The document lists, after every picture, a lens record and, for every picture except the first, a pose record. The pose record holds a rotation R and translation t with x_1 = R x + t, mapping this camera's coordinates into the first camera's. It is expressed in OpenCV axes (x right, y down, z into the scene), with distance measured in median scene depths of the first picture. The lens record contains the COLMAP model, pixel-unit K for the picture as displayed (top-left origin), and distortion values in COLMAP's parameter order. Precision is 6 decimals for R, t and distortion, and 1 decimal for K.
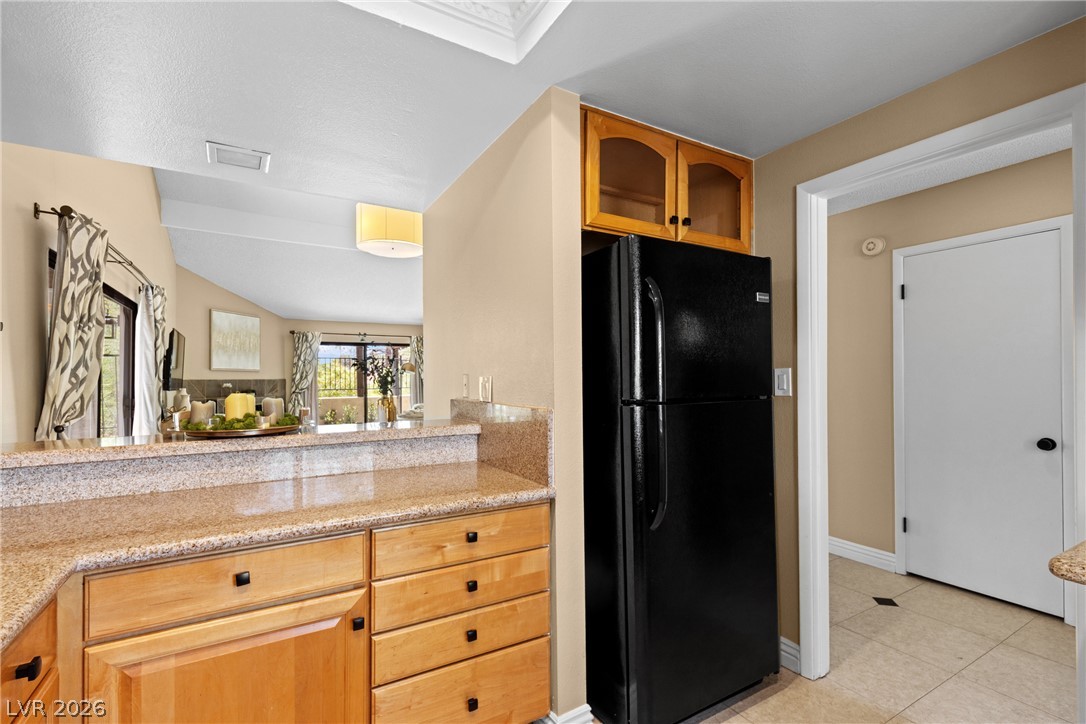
lens RADIAL K [[499.1, 0, 550.5], [0, 499.1, 367.7], [0, 0, 1]] dist [0.007622, -0.001614]
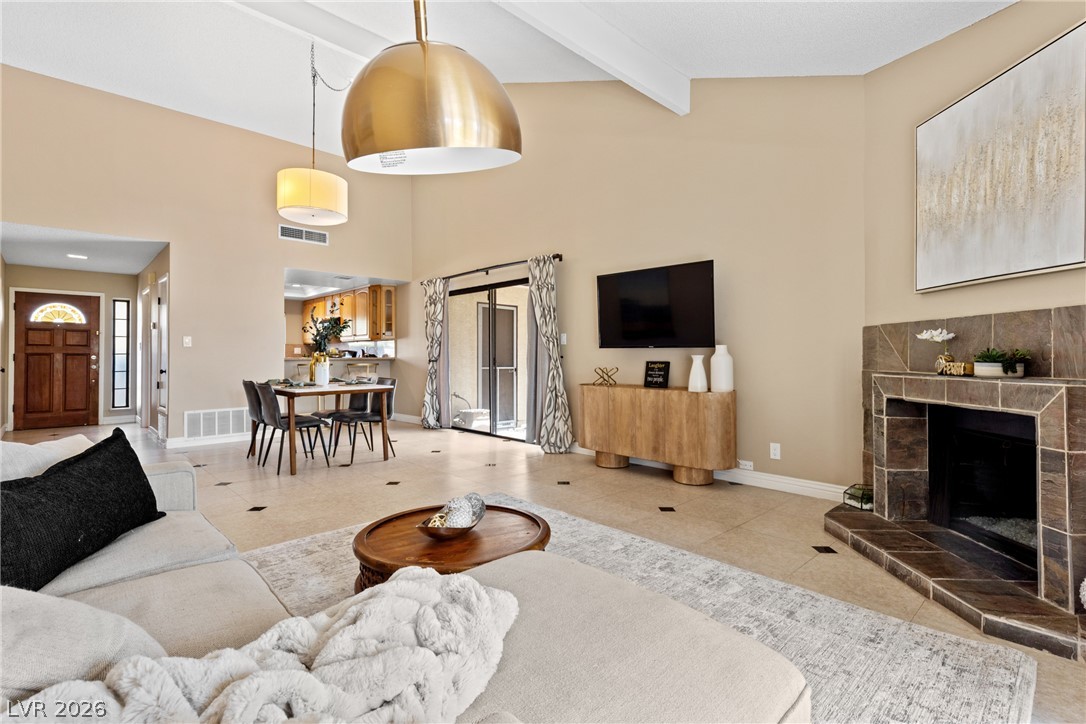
lens RADIAL K [[499.1, 0, 553.6], [0, 499.1, 352.5], [0, 0, 1]] dist [0.007622, -0.001614]
pose [[-0.975584, 0.007940, -0.219485, -0.305031], [0.013314, 0.999646, -0.023015, 0.046479], [0.219224, -0.025375, -0.975344, 1.162178]]
